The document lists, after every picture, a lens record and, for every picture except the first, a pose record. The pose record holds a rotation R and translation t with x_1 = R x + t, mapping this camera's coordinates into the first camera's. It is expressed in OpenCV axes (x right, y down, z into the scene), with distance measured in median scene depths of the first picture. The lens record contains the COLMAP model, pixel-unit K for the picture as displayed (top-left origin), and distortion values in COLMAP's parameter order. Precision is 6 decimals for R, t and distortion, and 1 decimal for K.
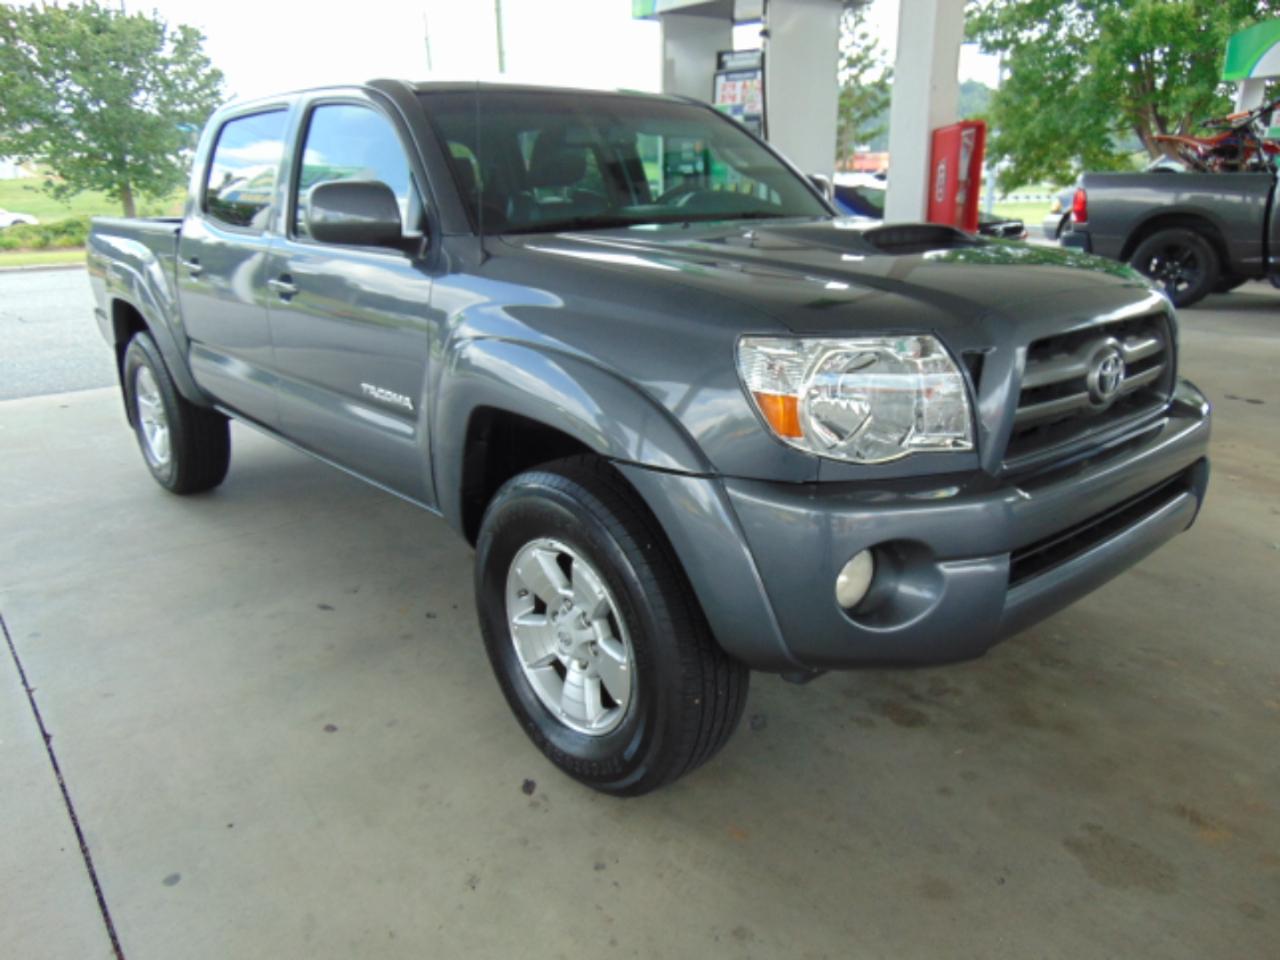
lens RADIAL K [[987.4, 0, 640.0], [0, 987.4, 480.0], [0, 0, 1]] dist [-0.032014, 0.067973]
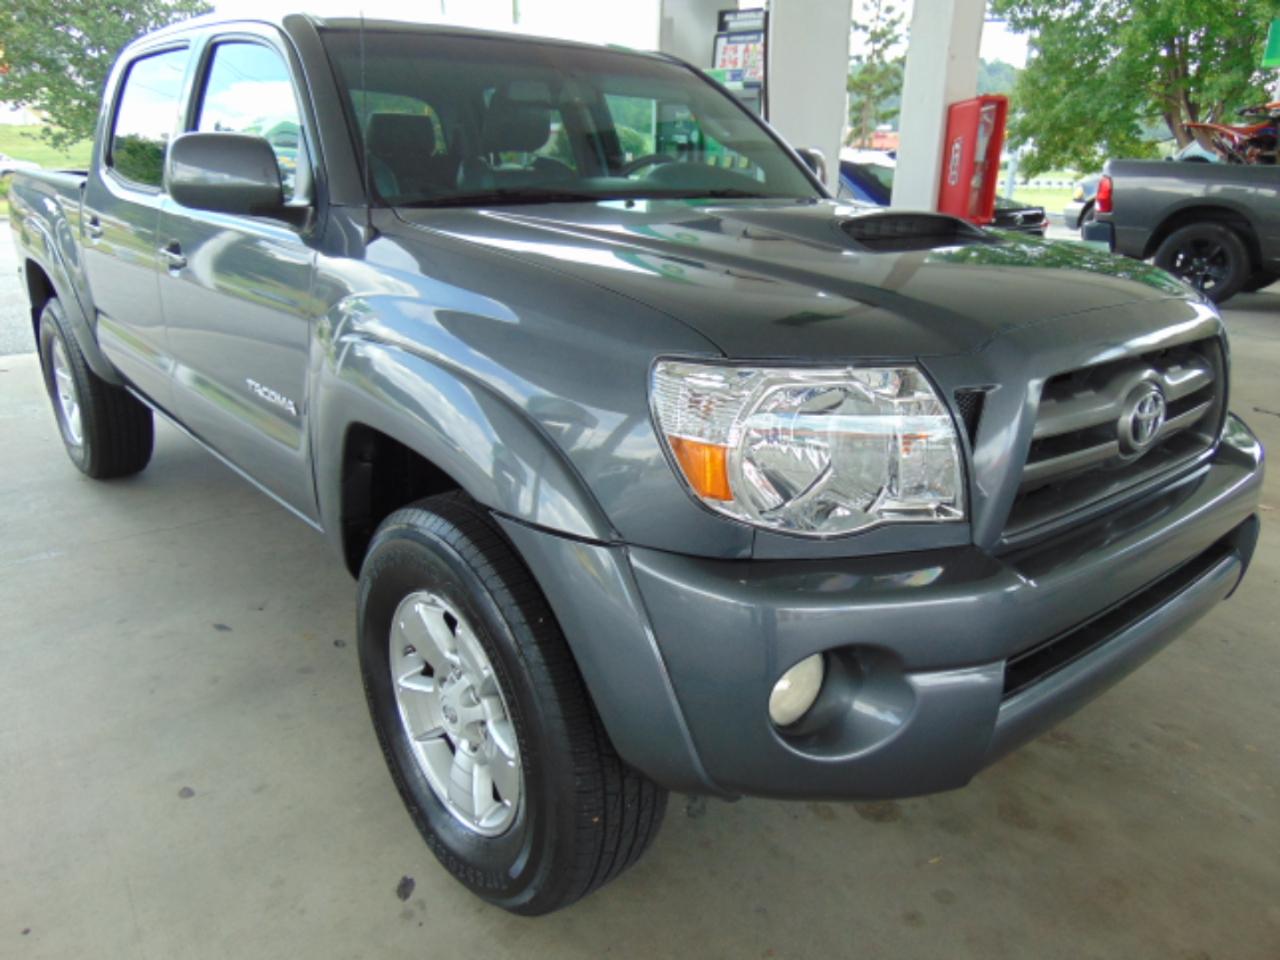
lens RADIAL K [[966.3, 0, 648.9], [0, 966.3, 478.2], [0, 0, 1]] dist [-0.019116, 0.048713]
pose [[0.999242, 0.038719, -0.004090, 0.052458], [-0.038575, 0.998779, 0.030861, -0.040401], [0.005280, -0.030680, 0.999515, 0.138313]]
